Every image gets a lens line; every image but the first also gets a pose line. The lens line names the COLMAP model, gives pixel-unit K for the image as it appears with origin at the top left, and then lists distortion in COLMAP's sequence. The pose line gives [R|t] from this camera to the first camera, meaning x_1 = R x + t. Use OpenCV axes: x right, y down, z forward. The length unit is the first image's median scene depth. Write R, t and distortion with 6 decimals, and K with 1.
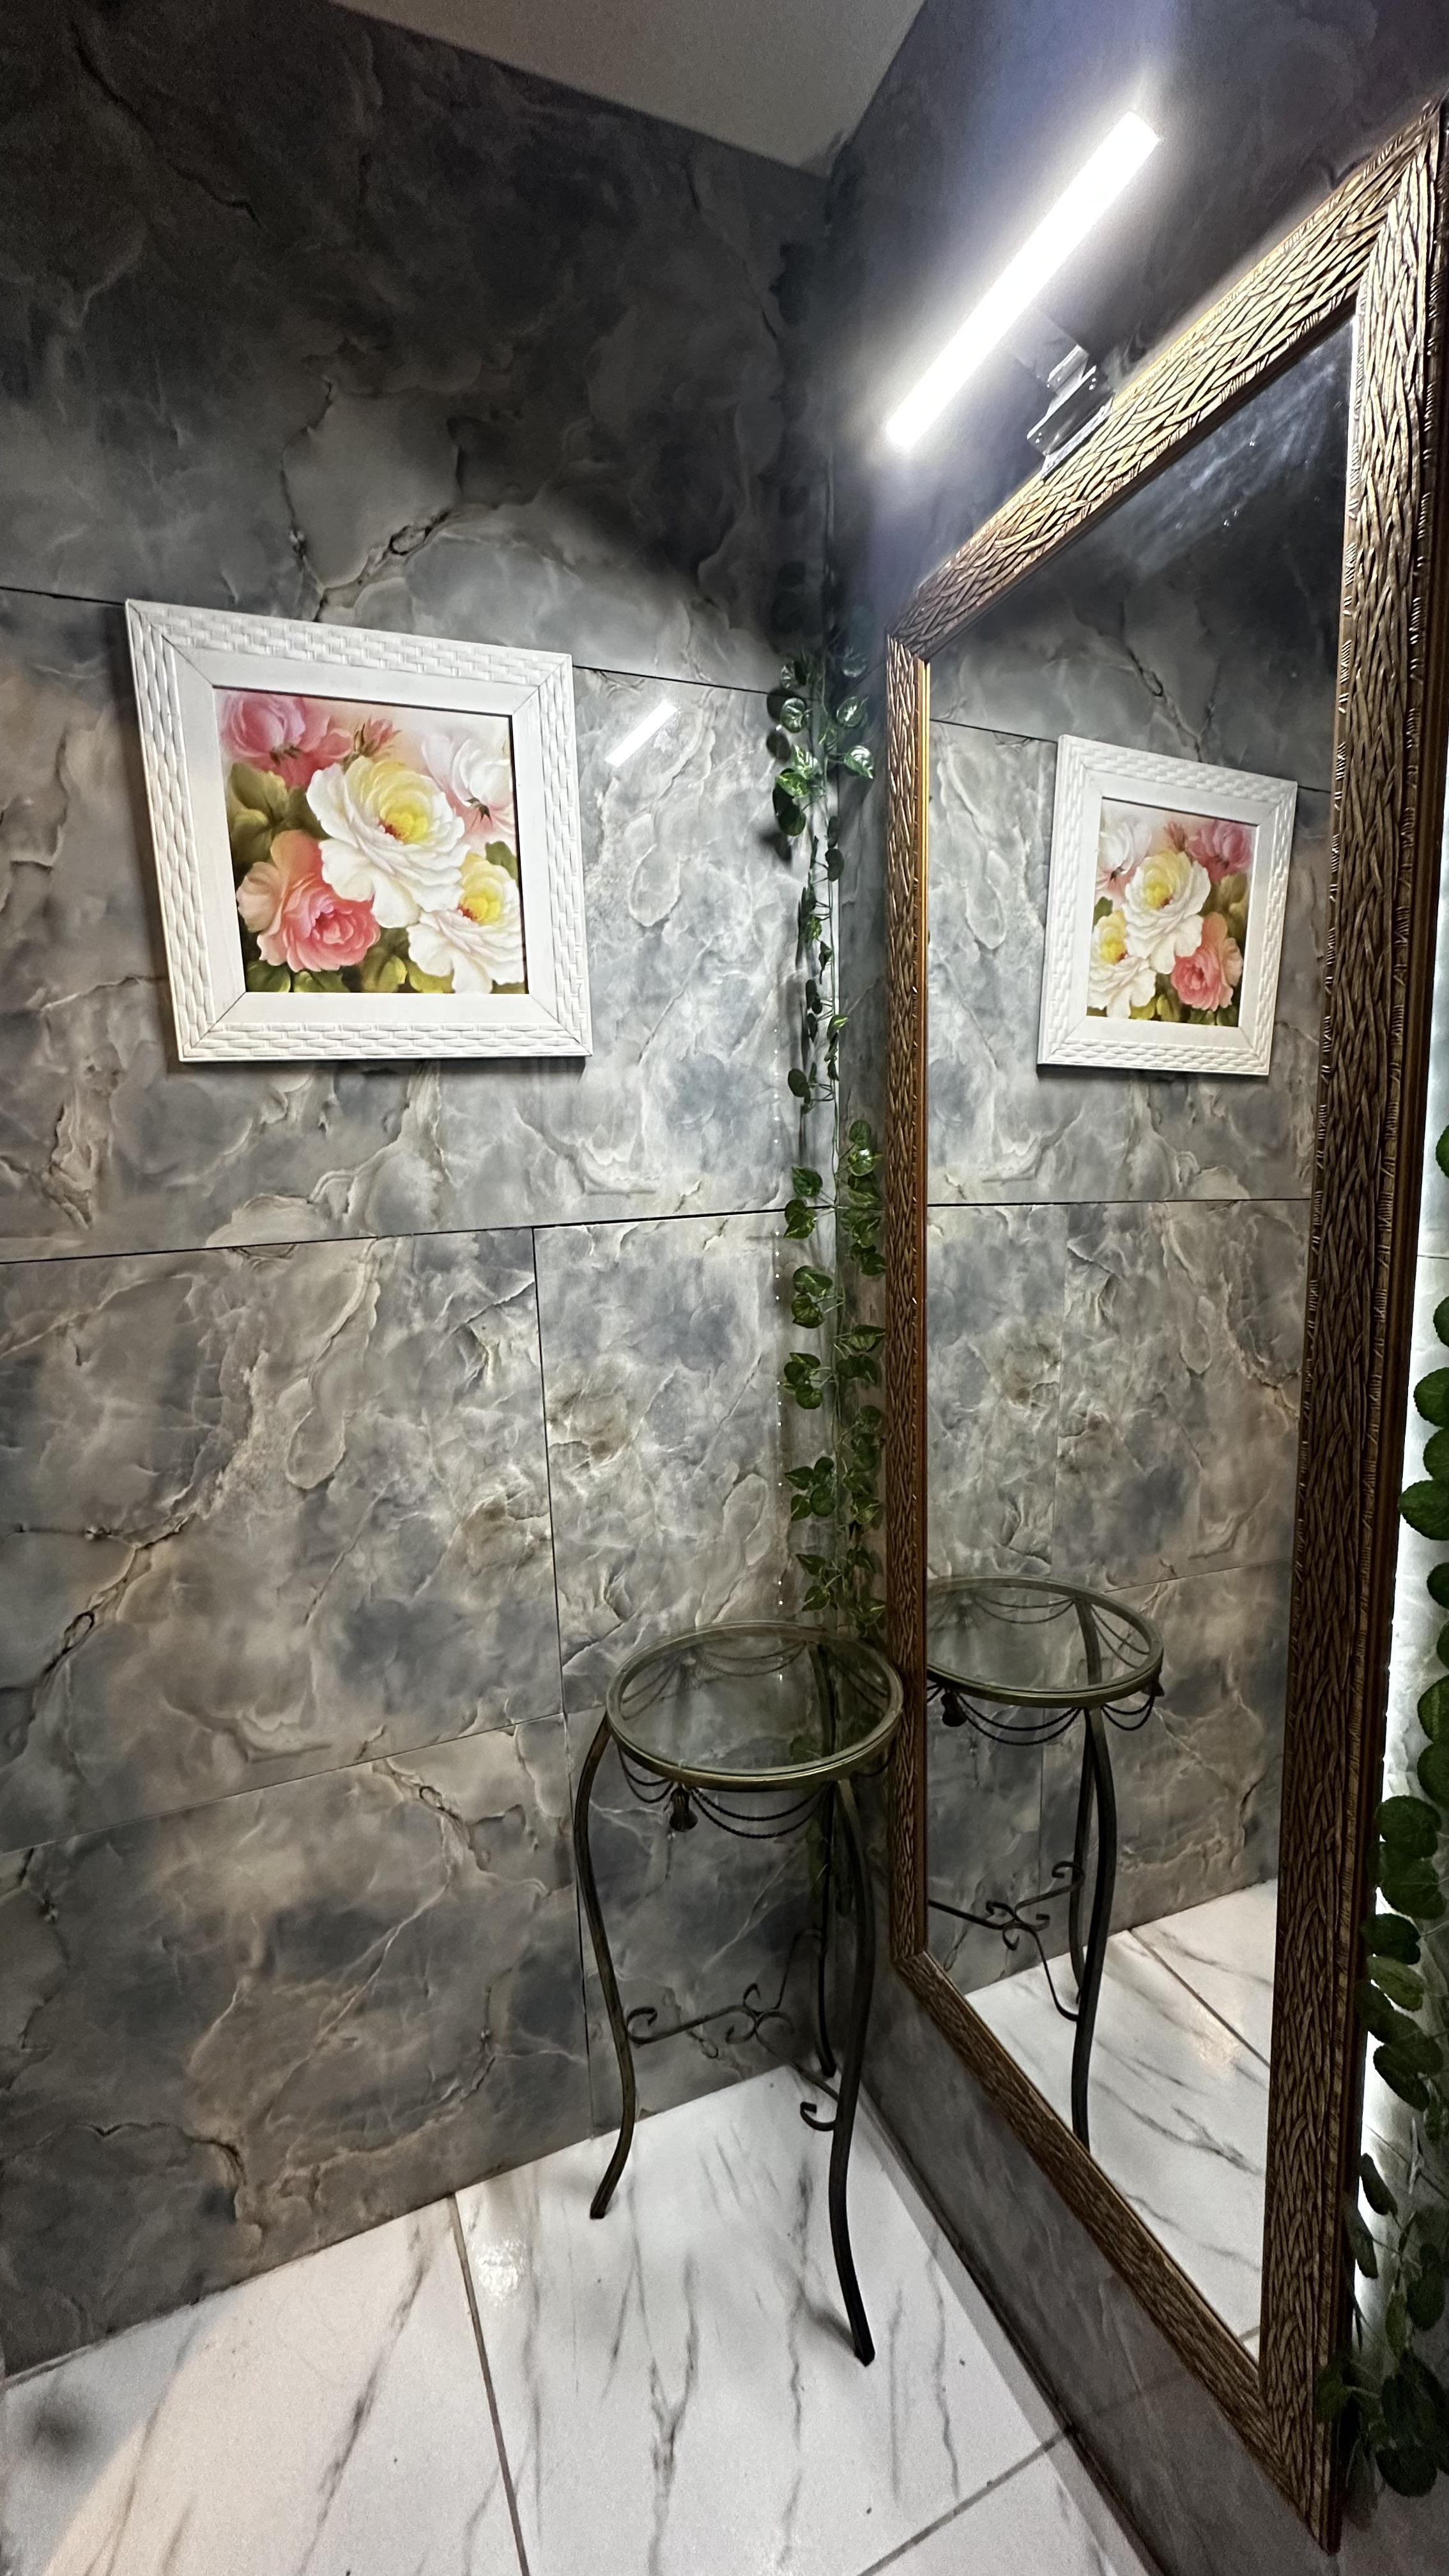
lens RADIAL K [[1029.5, 0, 728.3], [0, 1029.5, 1290.4], [0, 0, 1]] dist [-0.006516, 0.001414]
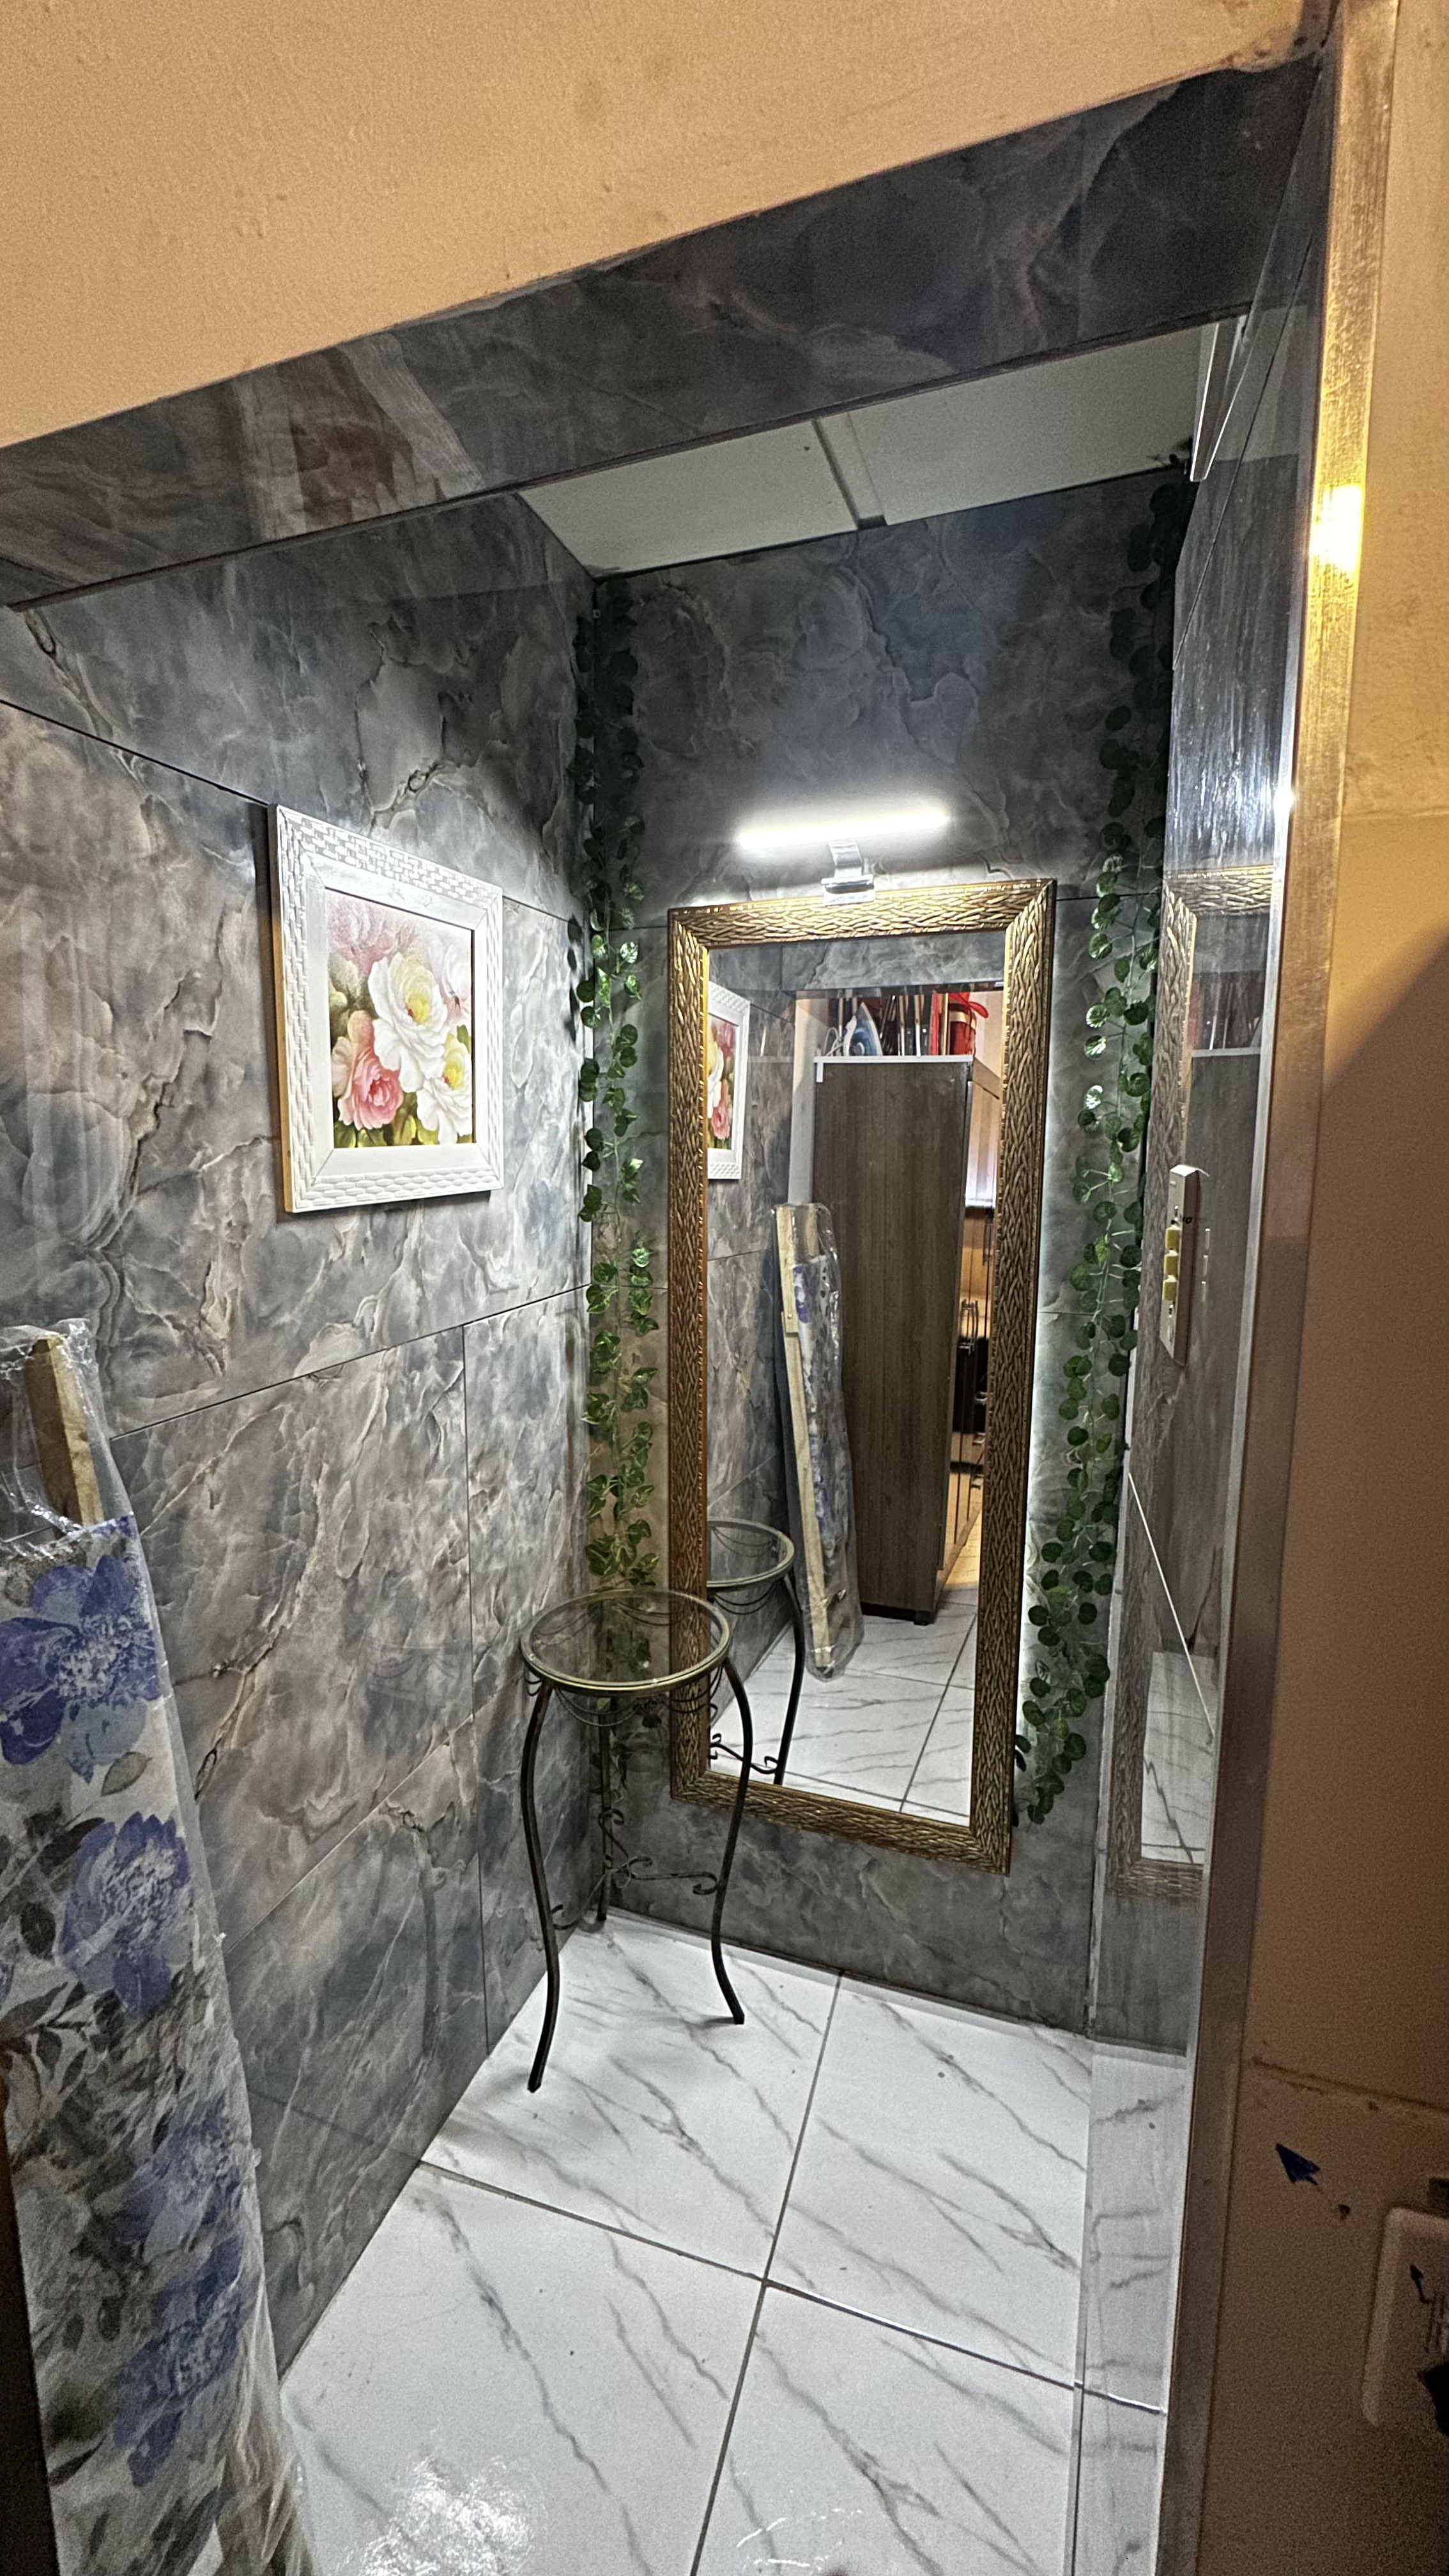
lens RADIAL K [[1029.5, 0, 725.1], [0, 1029.5, 1288.0], [0, 0, 1]] dist [-0.006516, 0.001414]
pose [[0.664915, -0.076585, 0.742982, -0.903222], [0.075030, 0.996546, 0.035575, -0.126626], [-0.743141, 0.032092, 0.668365, -0.065605]]
